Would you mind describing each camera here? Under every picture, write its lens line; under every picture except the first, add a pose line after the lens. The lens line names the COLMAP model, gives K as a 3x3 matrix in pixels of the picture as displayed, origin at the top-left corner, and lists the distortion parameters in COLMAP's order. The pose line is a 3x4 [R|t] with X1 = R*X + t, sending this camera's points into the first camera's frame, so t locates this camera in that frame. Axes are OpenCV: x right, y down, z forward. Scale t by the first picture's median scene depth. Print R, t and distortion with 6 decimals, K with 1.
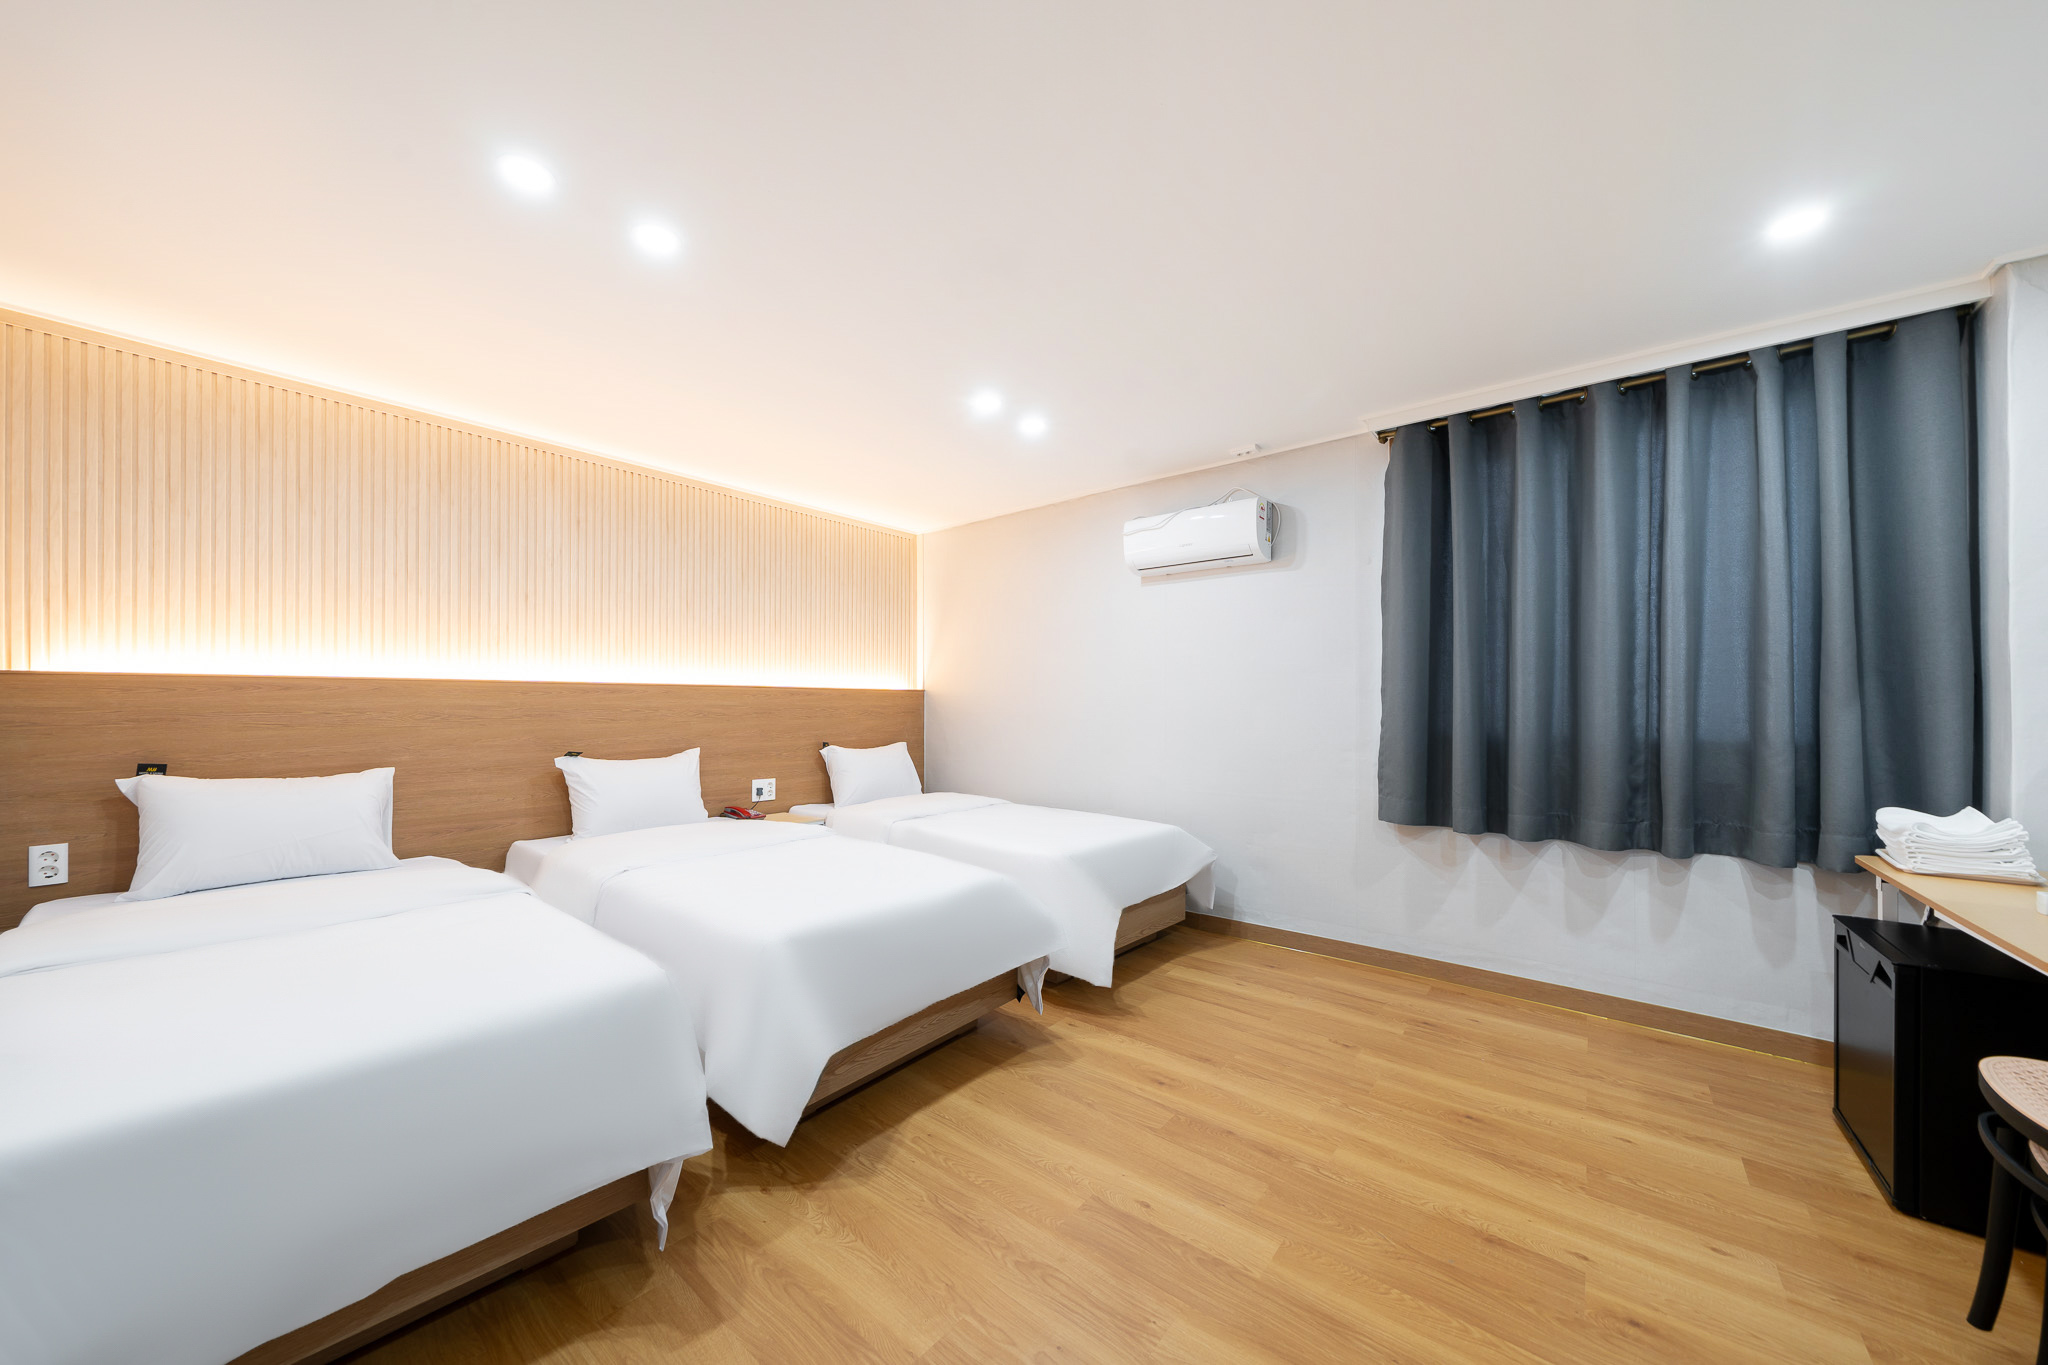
lens RADIAL K [[710.4, 0, 1010.5], [0, 710.4, 698.1], [0, 0, 1]] dist [0.002828, 0.000338]
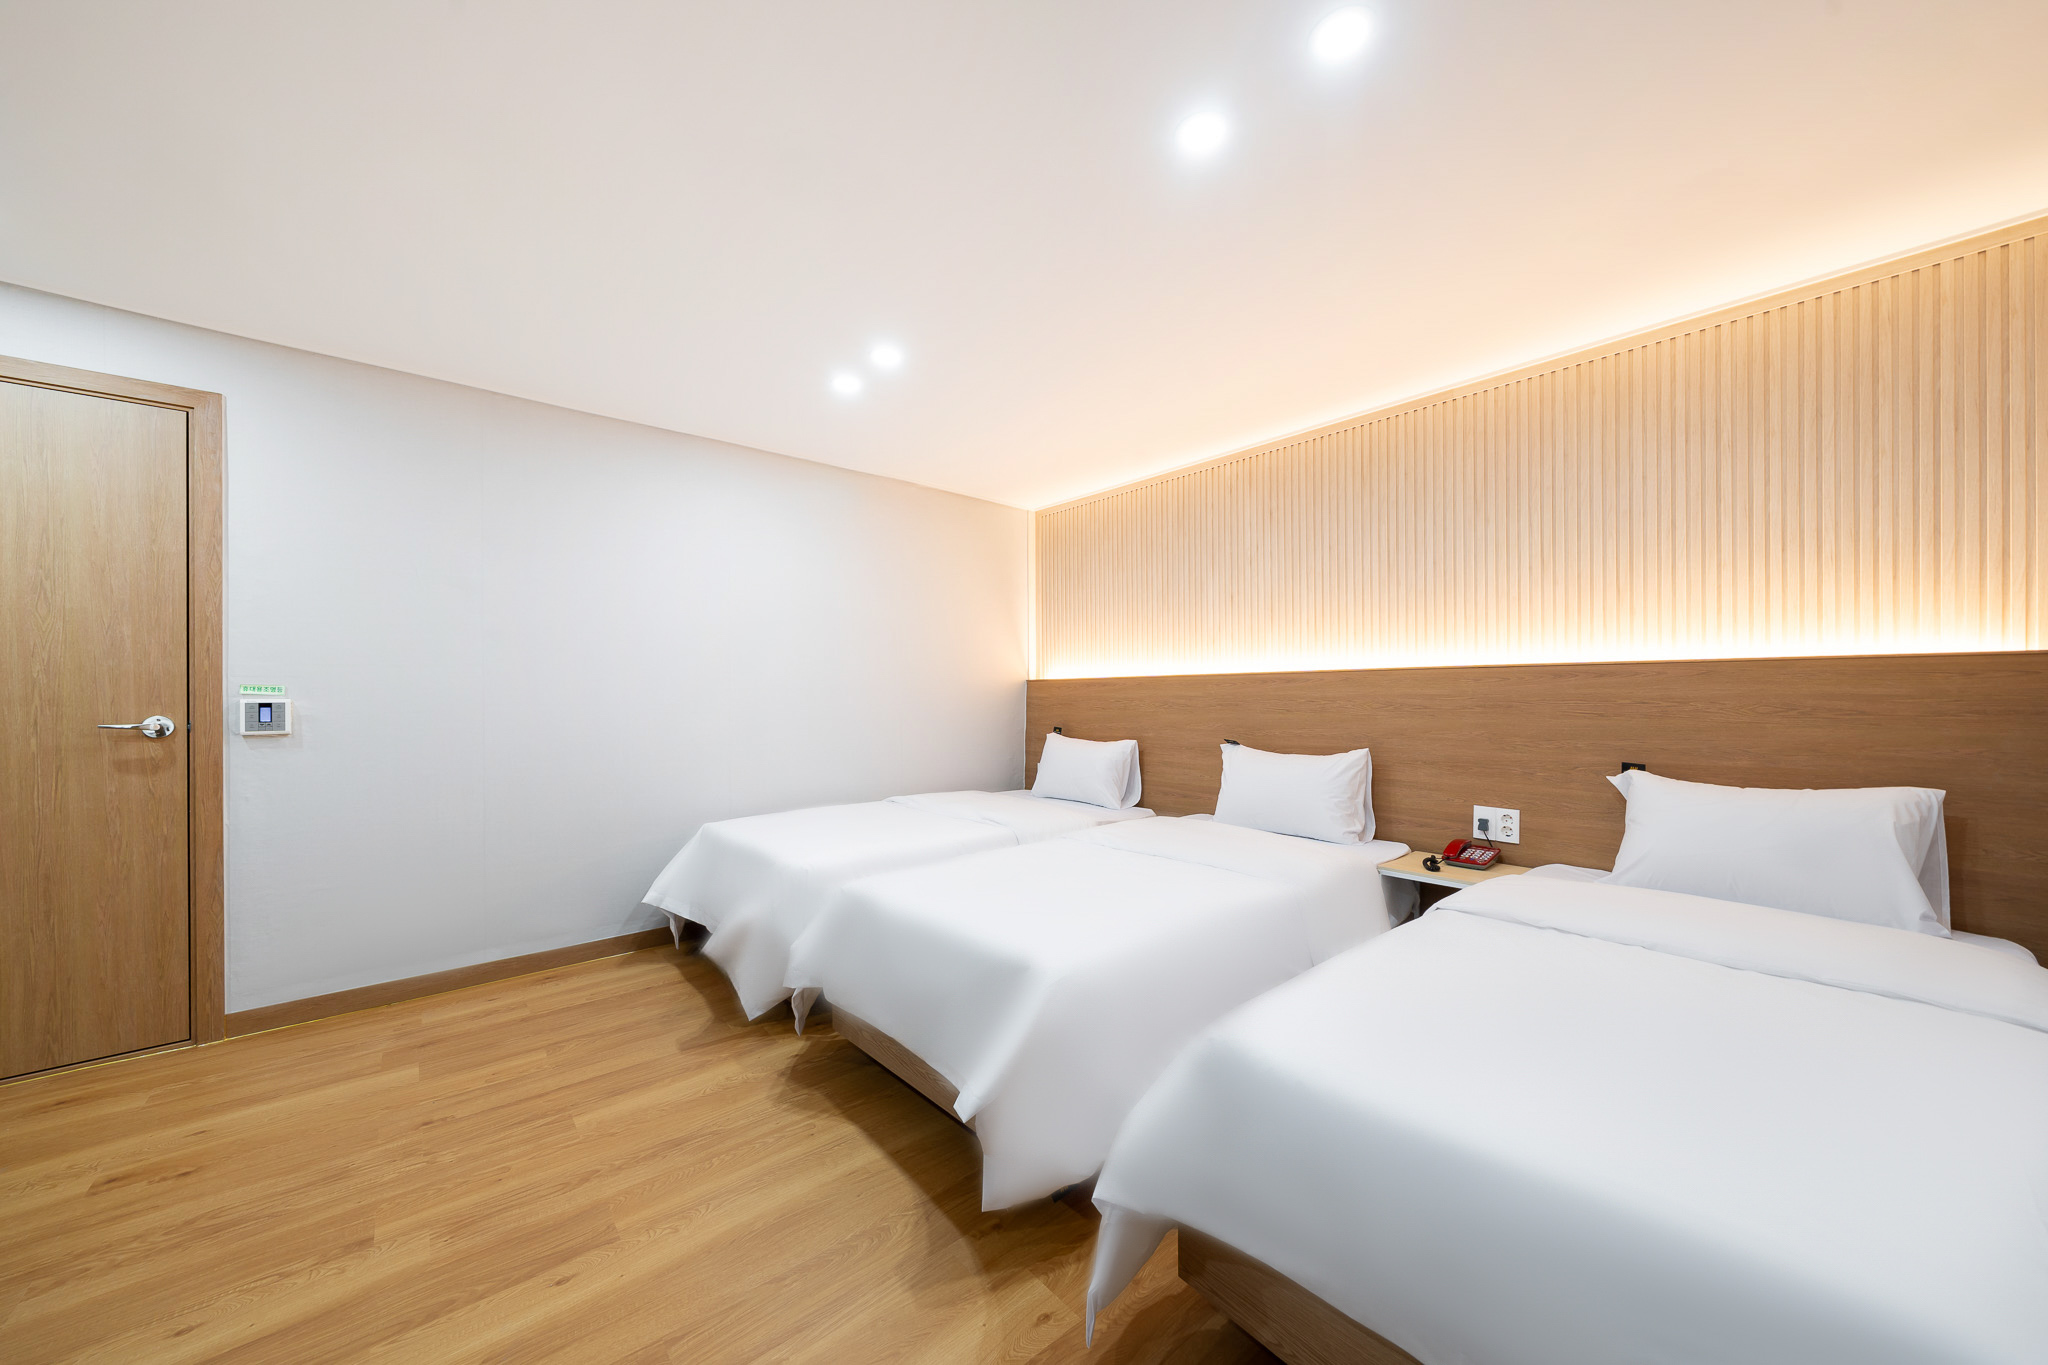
lens RADIAL K [[710.4, 0, 1010.5], [0, 710.4, 698.1], [0, 0, 1]] dist [0.002828, 0.000338]
pose [[-0.172952, 0.003772, -0.984923, 0.651905], [0.013676, 0.999905, 0.001428, 0.010605], [0.984835, -0.013223, -0.172988, 1.172827]]
